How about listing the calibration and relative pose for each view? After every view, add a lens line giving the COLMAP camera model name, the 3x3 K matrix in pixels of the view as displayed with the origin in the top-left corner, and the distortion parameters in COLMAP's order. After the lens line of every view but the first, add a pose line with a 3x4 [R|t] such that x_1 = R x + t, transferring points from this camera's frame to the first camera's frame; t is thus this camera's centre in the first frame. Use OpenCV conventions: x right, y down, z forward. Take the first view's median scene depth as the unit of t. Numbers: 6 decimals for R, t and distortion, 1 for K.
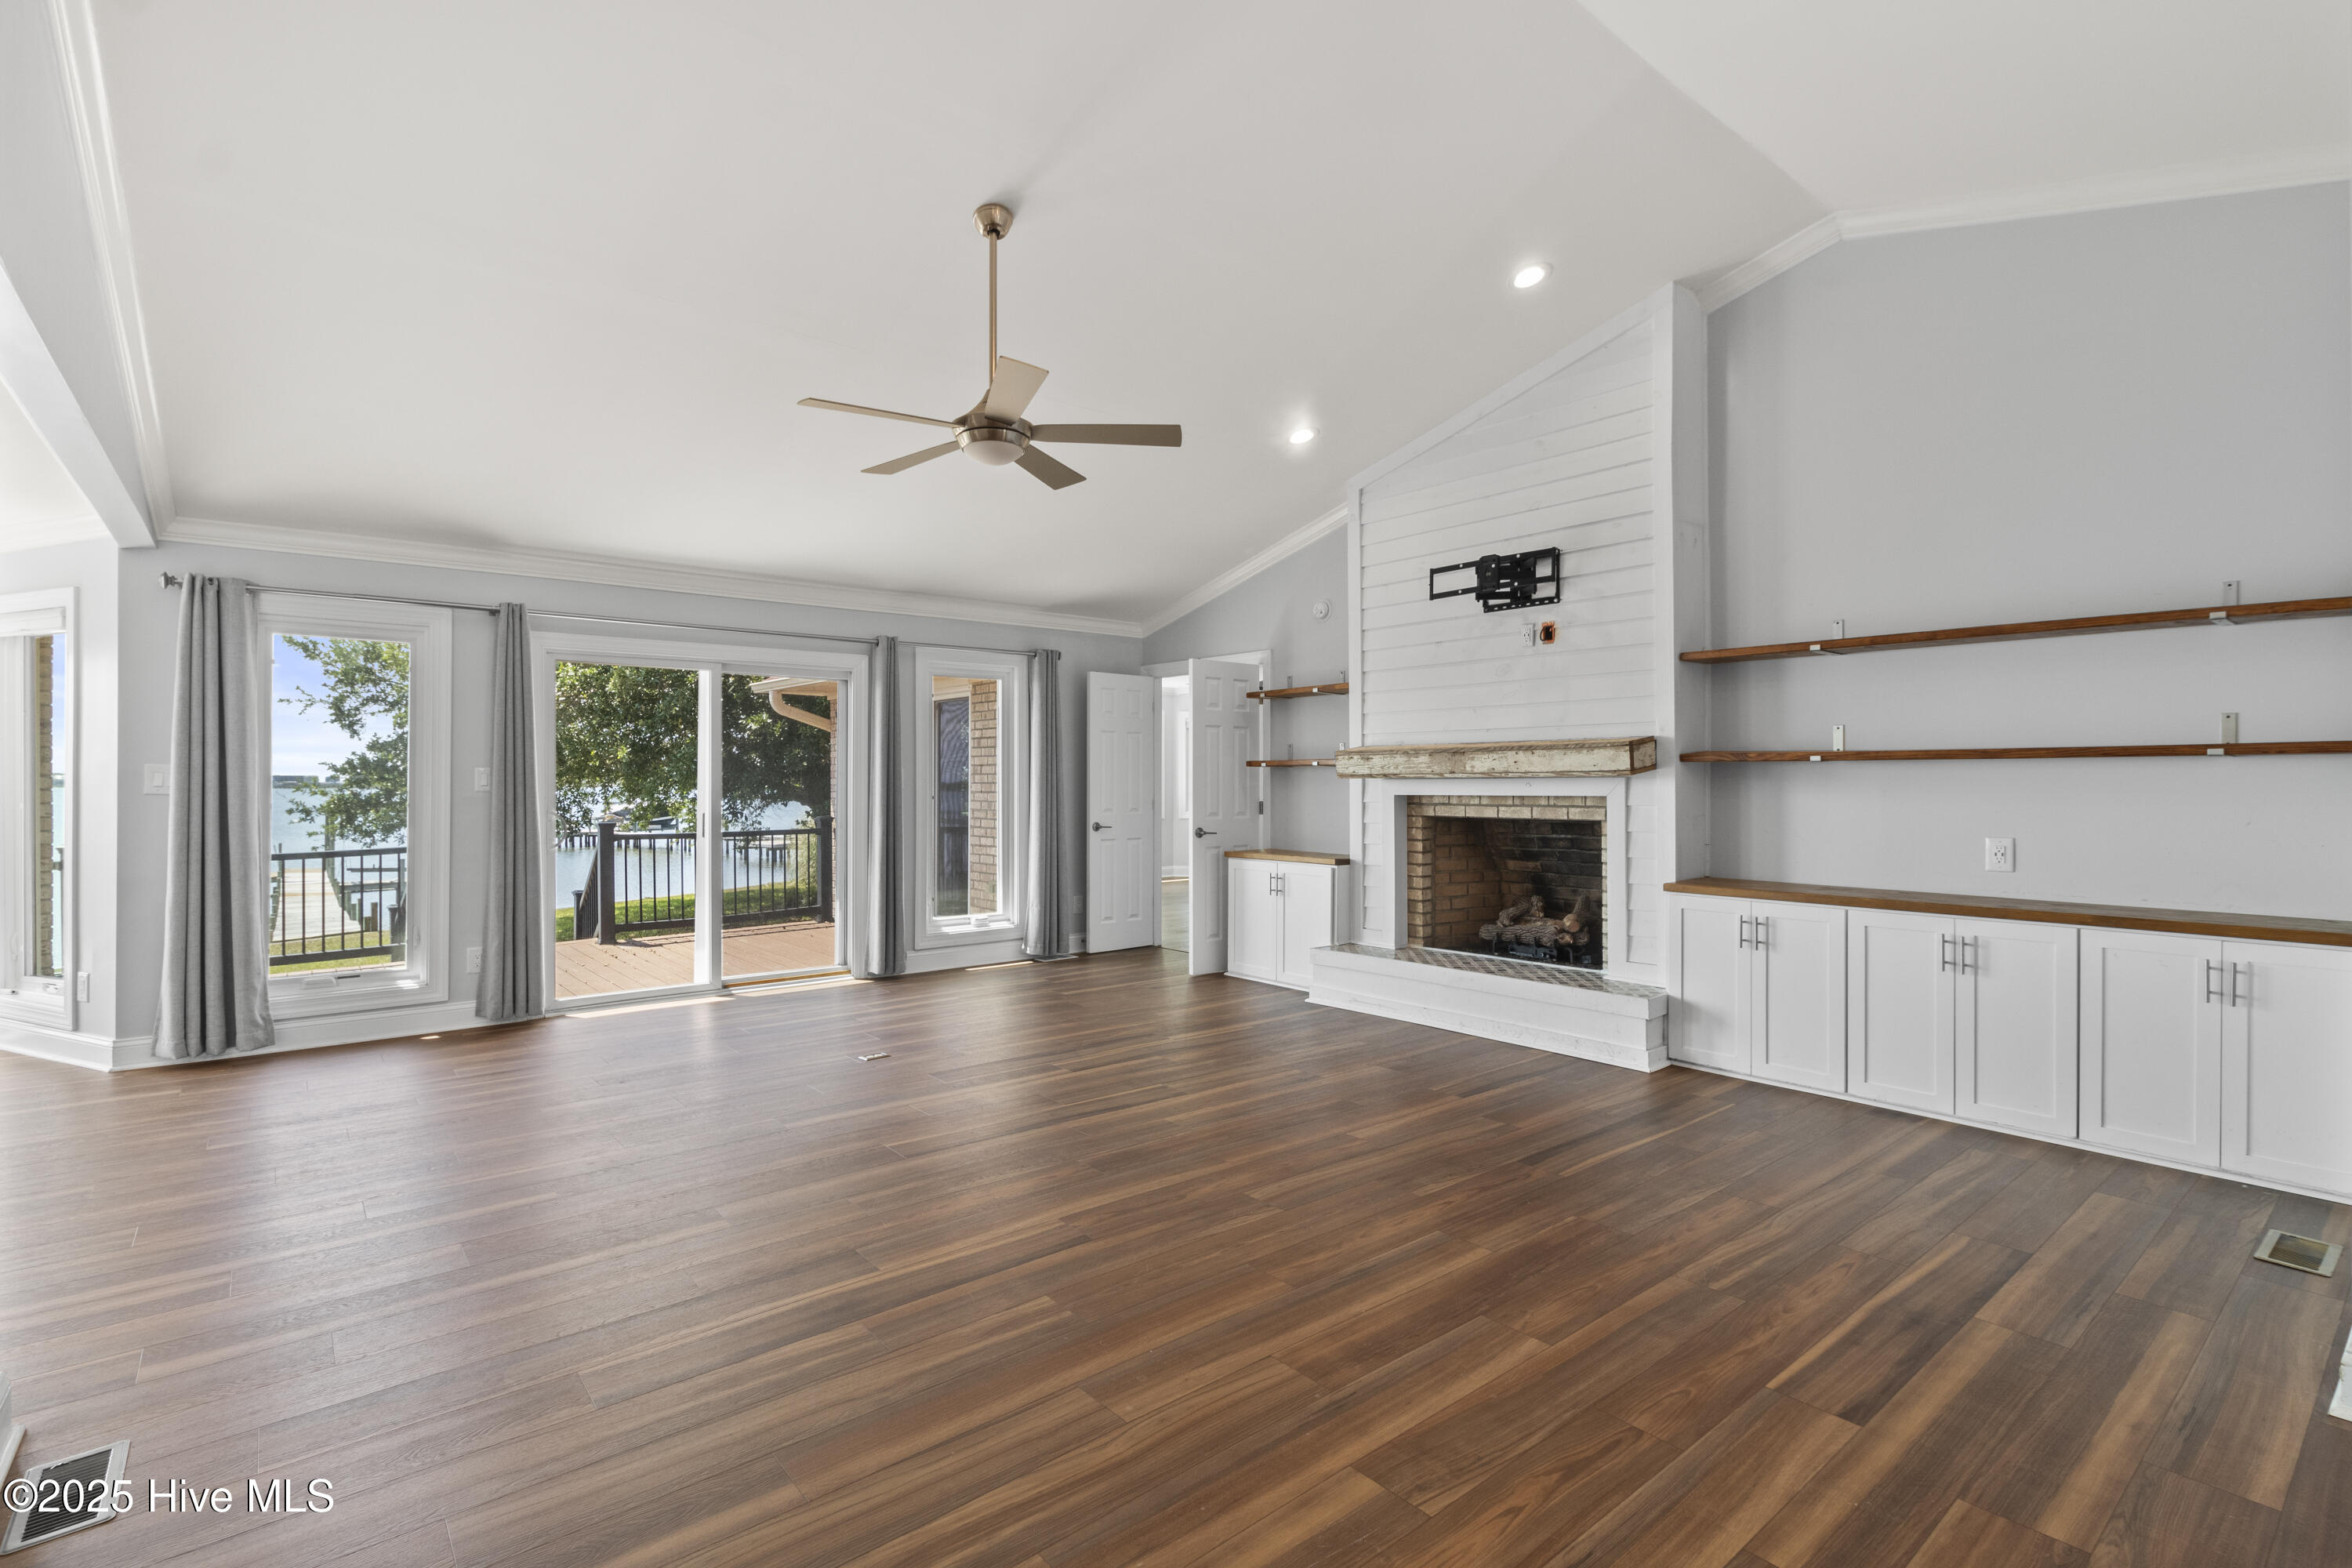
lens RADIAL K [[1076.4, 0, 1168.6], [0, 1076.4, 765.9], [0, 0, 1]] dist [-0.001960, 0.000855]
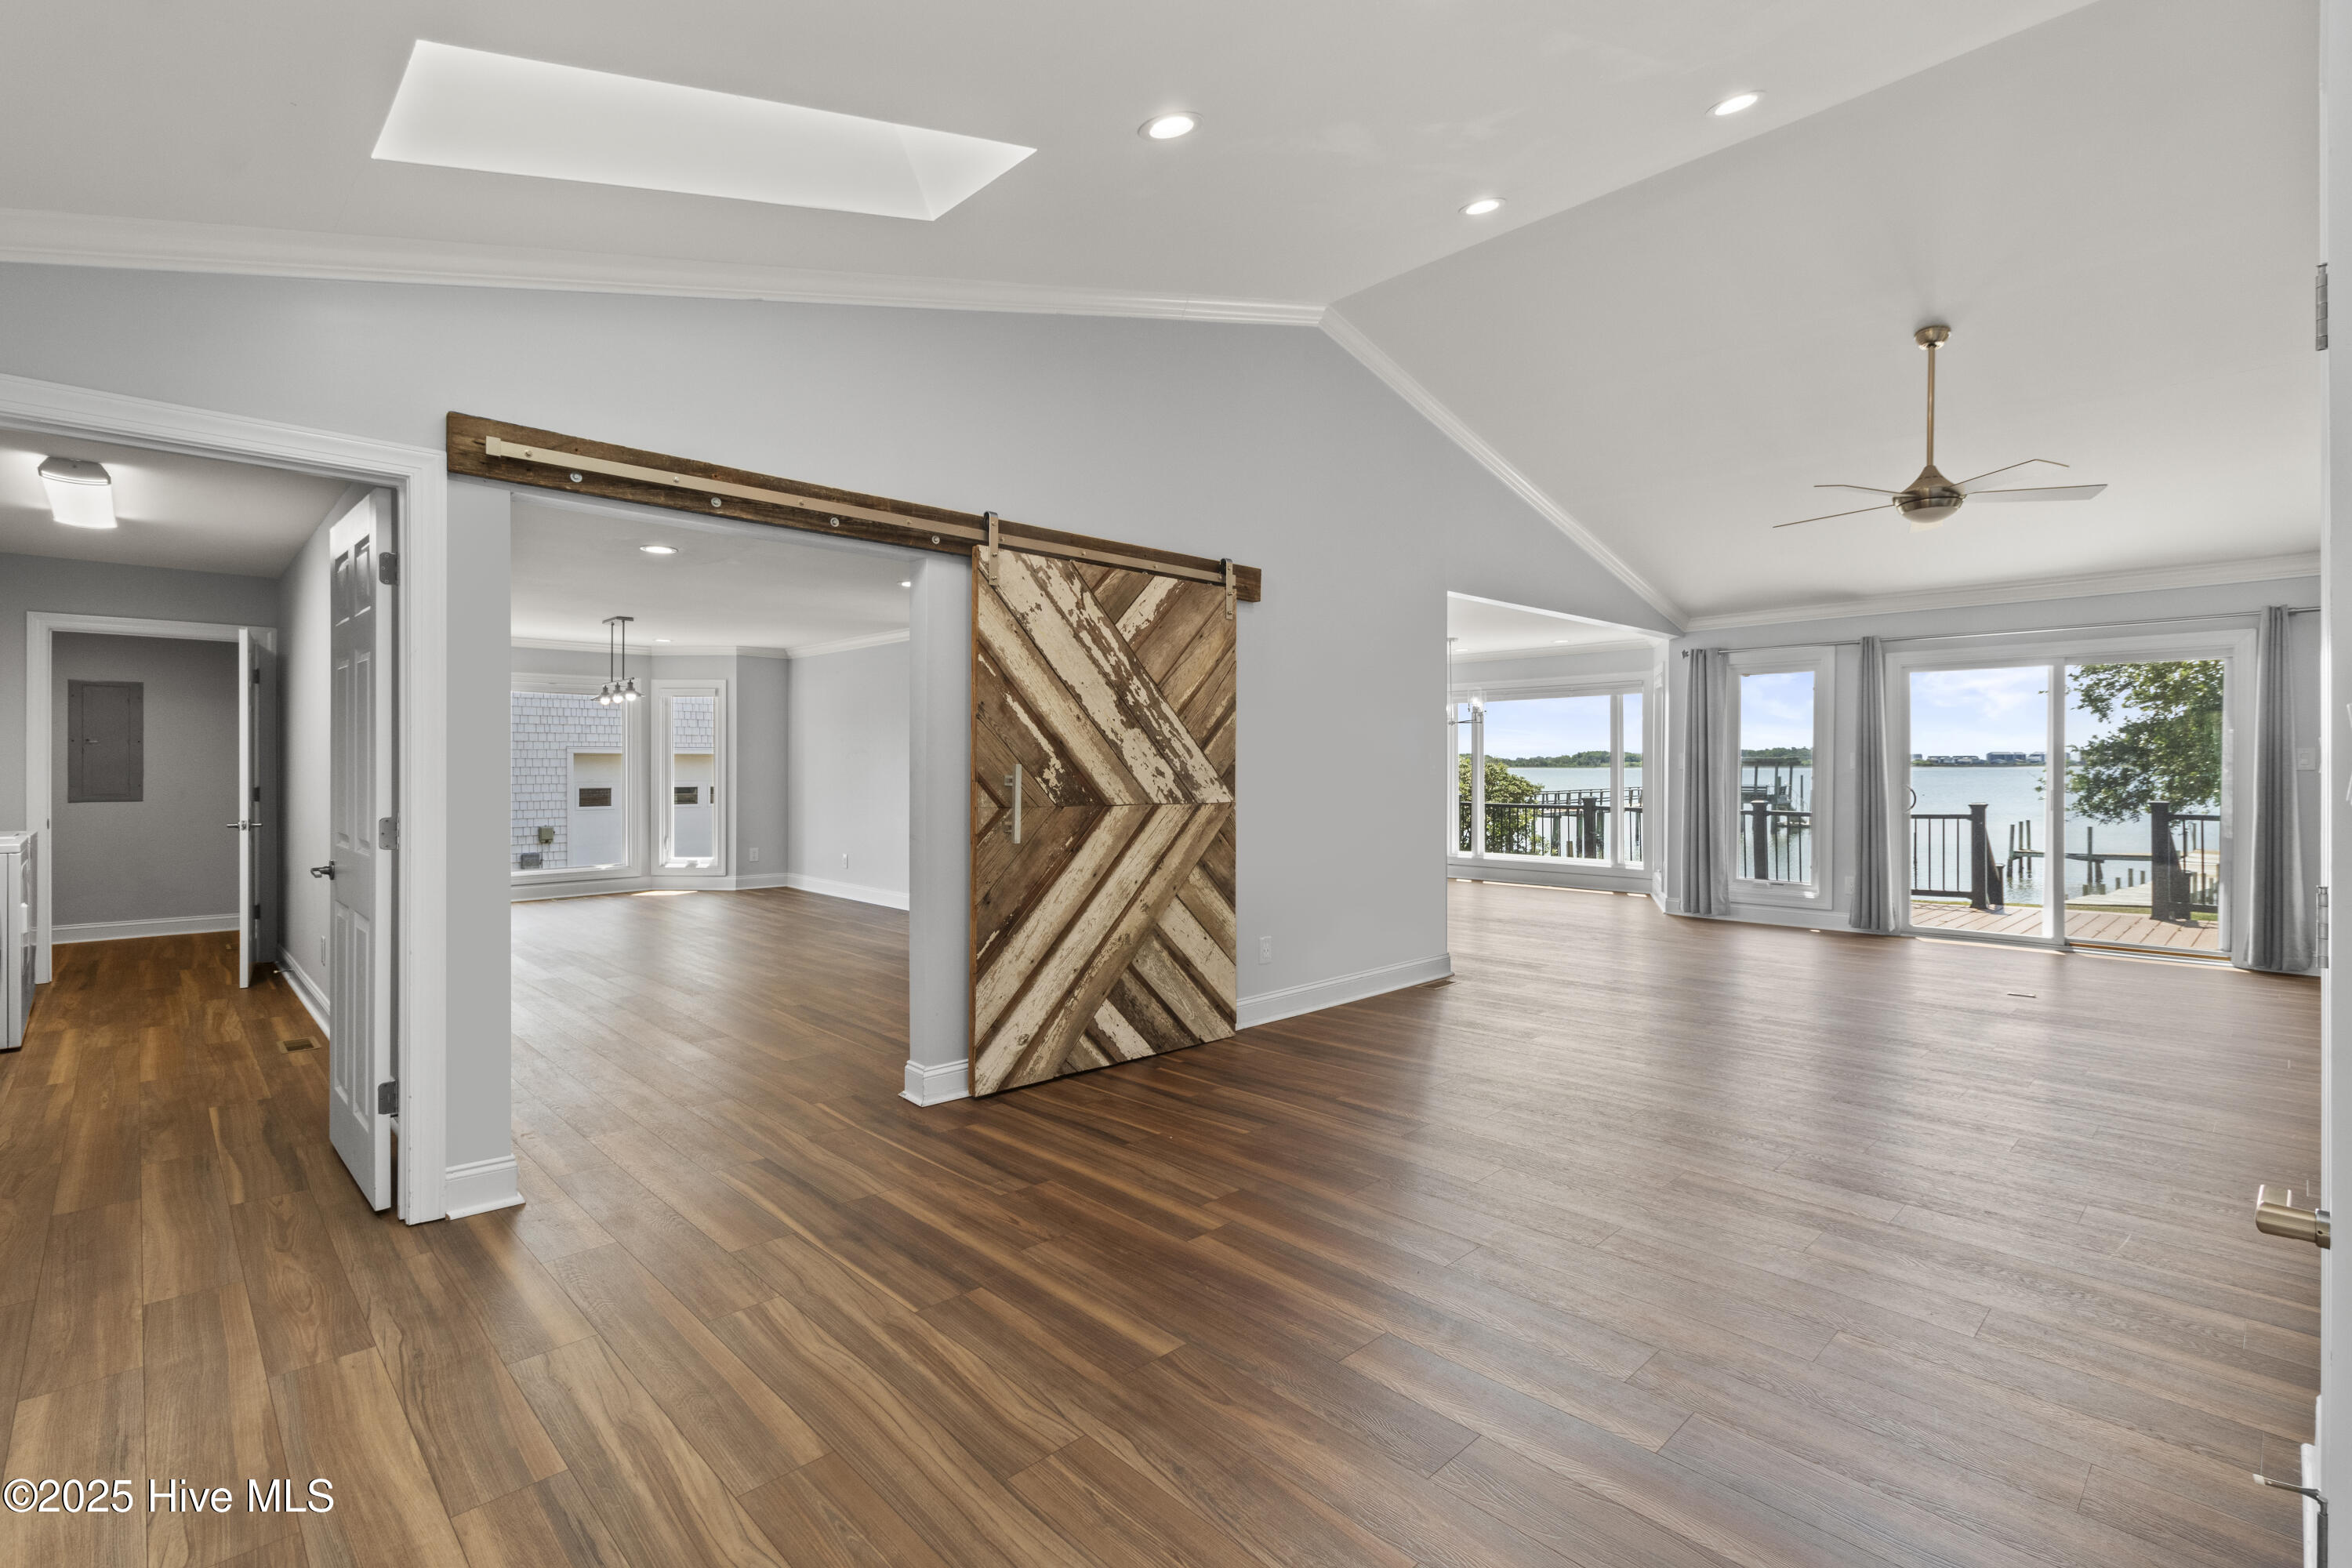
lens RADIAL K [[1076.4, 0, 1174.4], [0, 1076.4, 765.7], [0, 0, 1]] dist [-0.001960, 0.000855]
pose [[0.083711, 0.002041, -0.996488, 0.692683], [0.016045, 0.999866, 0.003396, -0.001112], [0.996361, -0.016273, 0.083667, -0.027982]]
